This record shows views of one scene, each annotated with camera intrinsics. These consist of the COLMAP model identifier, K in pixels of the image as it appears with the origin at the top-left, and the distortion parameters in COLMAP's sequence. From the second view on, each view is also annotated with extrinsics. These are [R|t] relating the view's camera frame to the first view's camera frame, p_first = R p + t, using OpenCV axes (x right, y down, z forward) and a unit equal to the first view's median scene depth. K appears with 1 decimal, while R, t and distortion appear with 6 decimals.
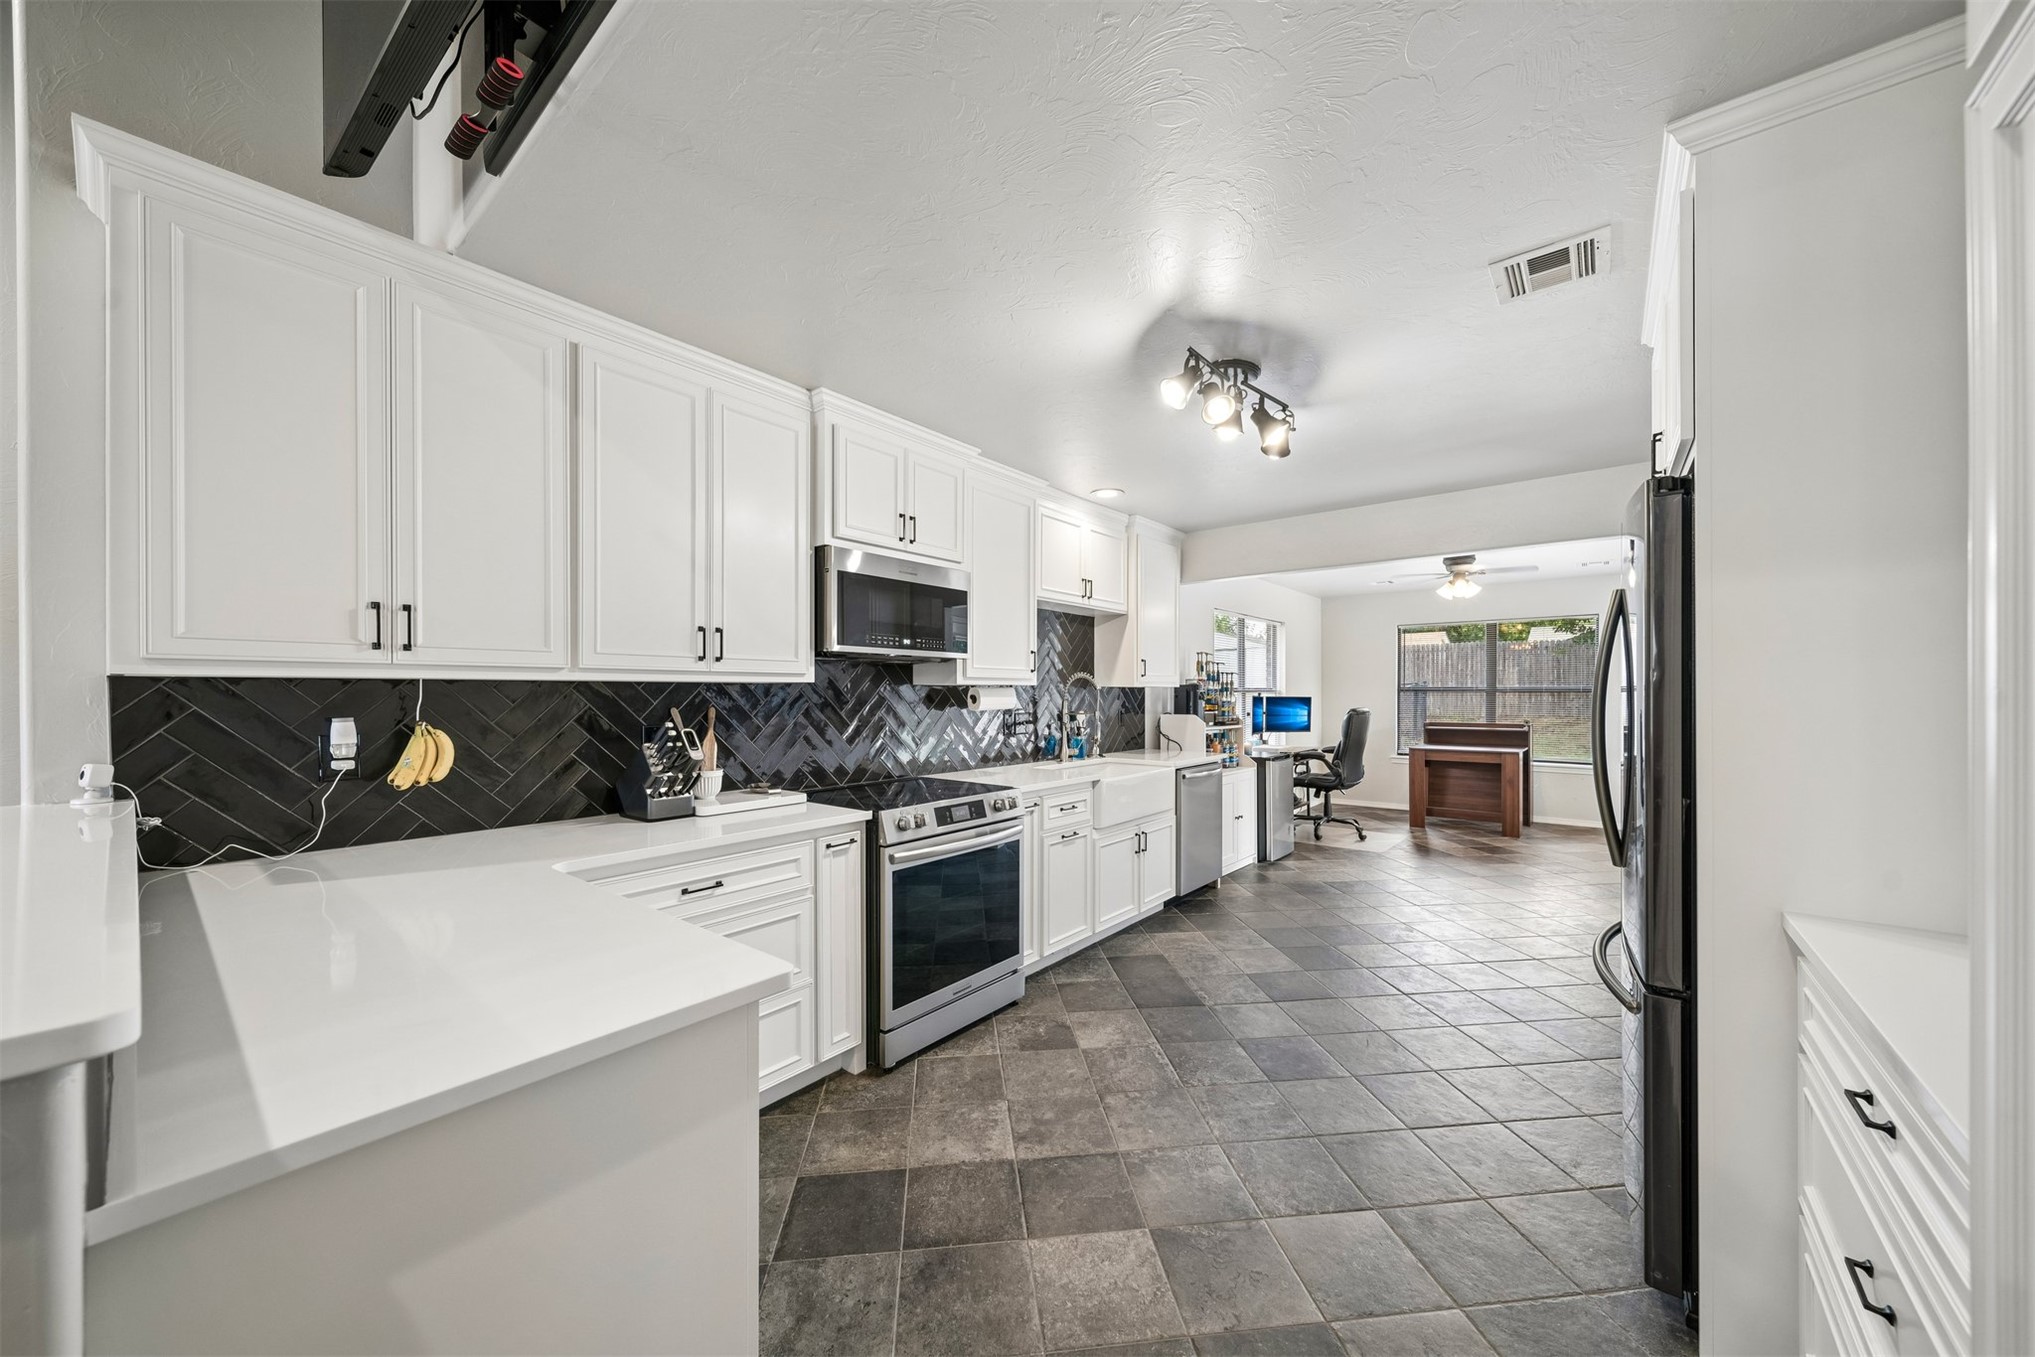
lens RADIAL K [[716.0, 0, 1023.1], [0, 716.0, 694.3], [0, 0, 1]] dist [0.005201, -0.001854]
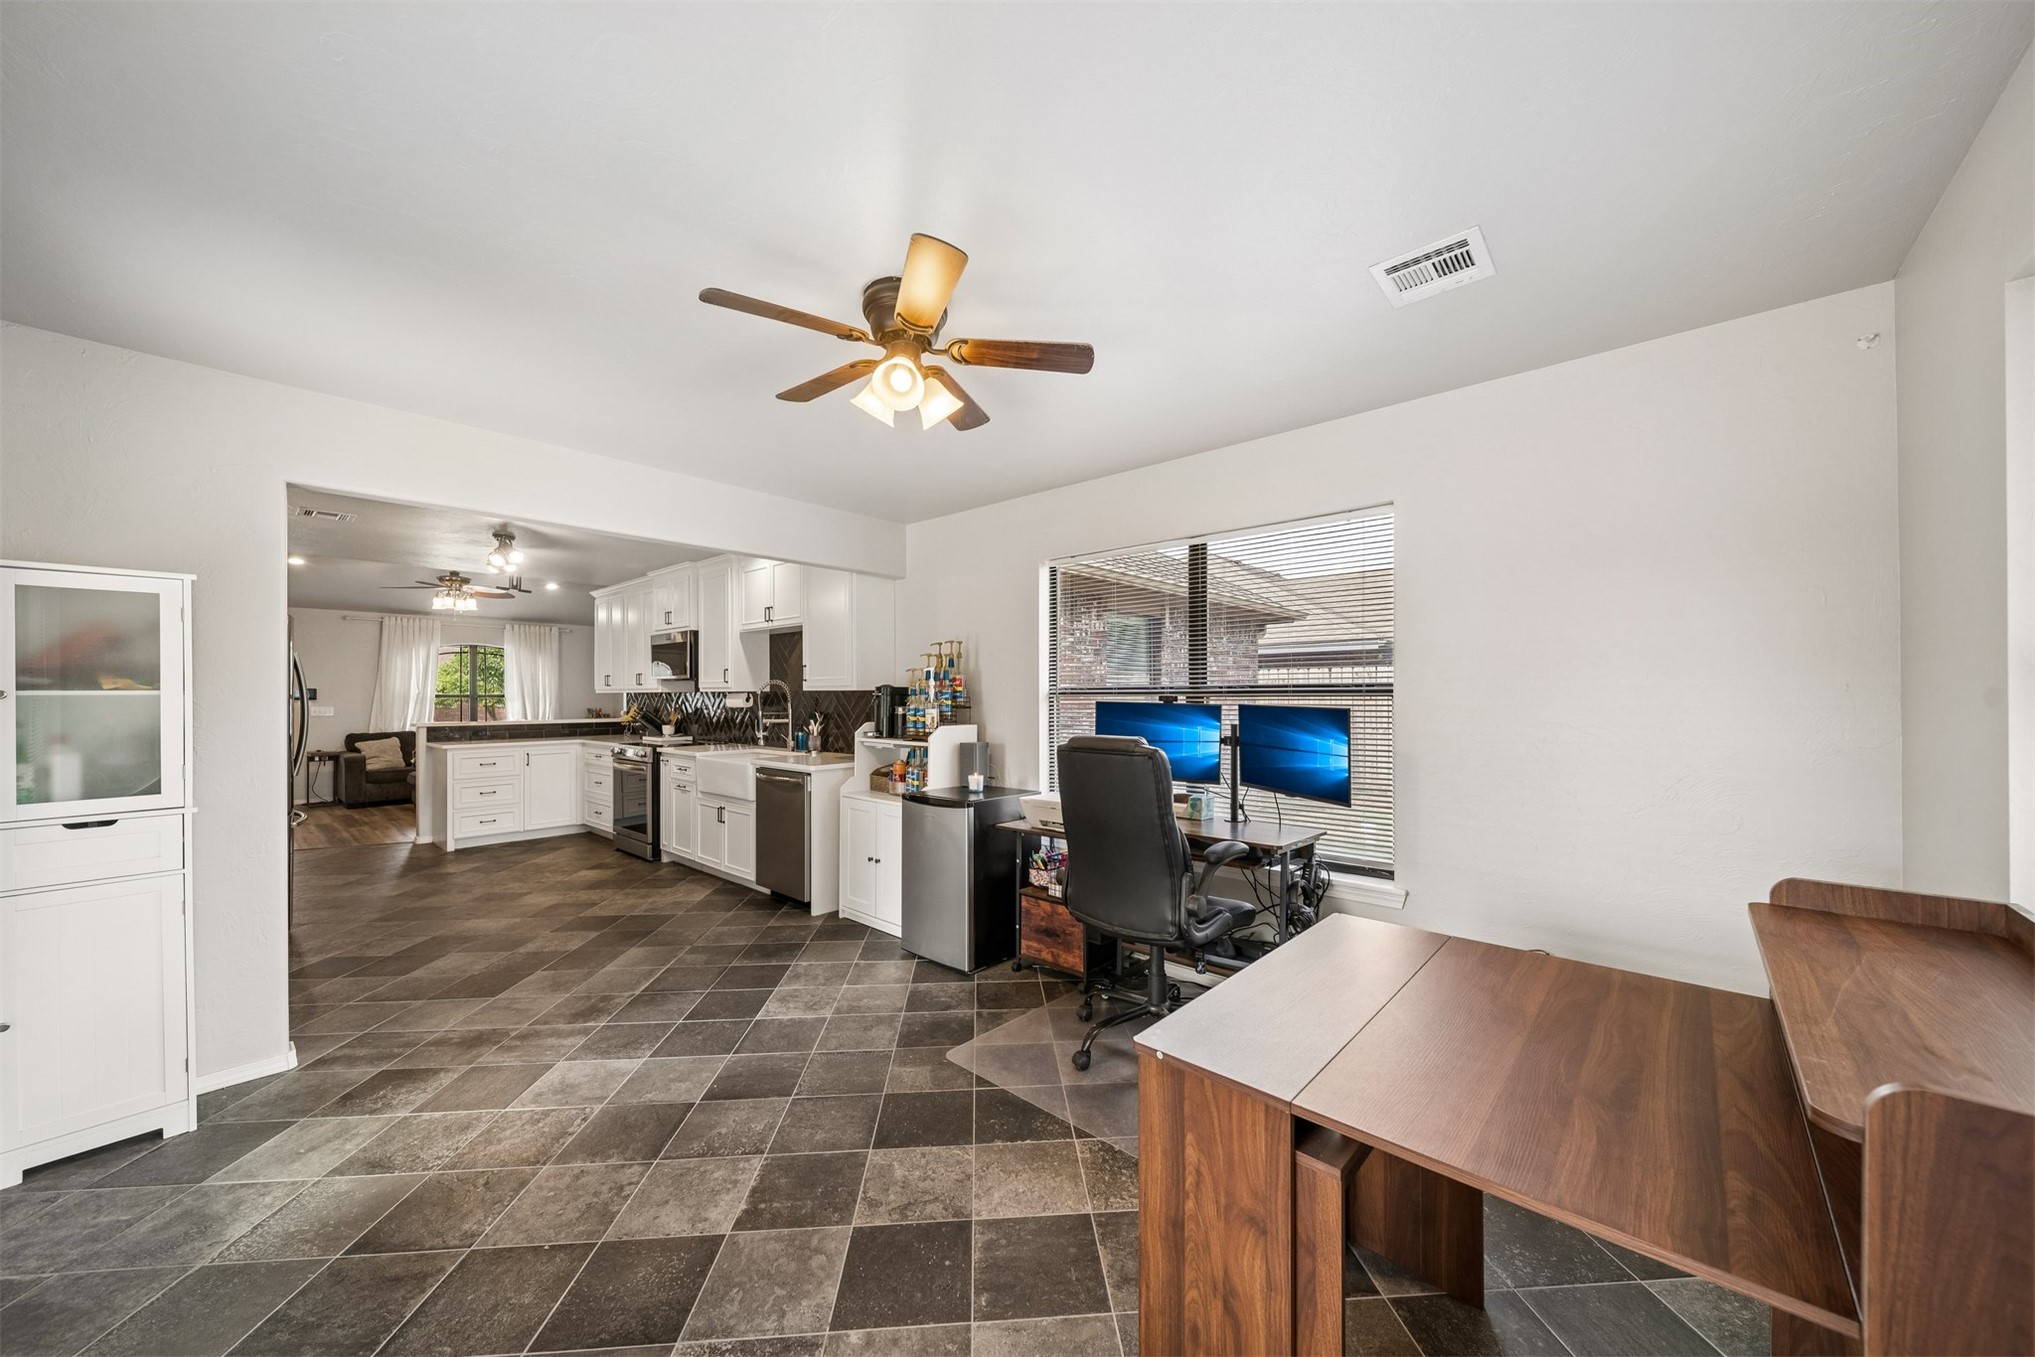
lens RADIAL K [[716.0, 0, 1037.8], [0, 716.0, 691.6], [0, 0, 1]] dist [0.005201, -0.001854]
pose [[-0.034288, -0.003431, -0.999406, 1.015660], [0.001938, 0.999992, -0.003499, -0.003890], [0.999410, -0.002057, -0.034281, 1.153603]]
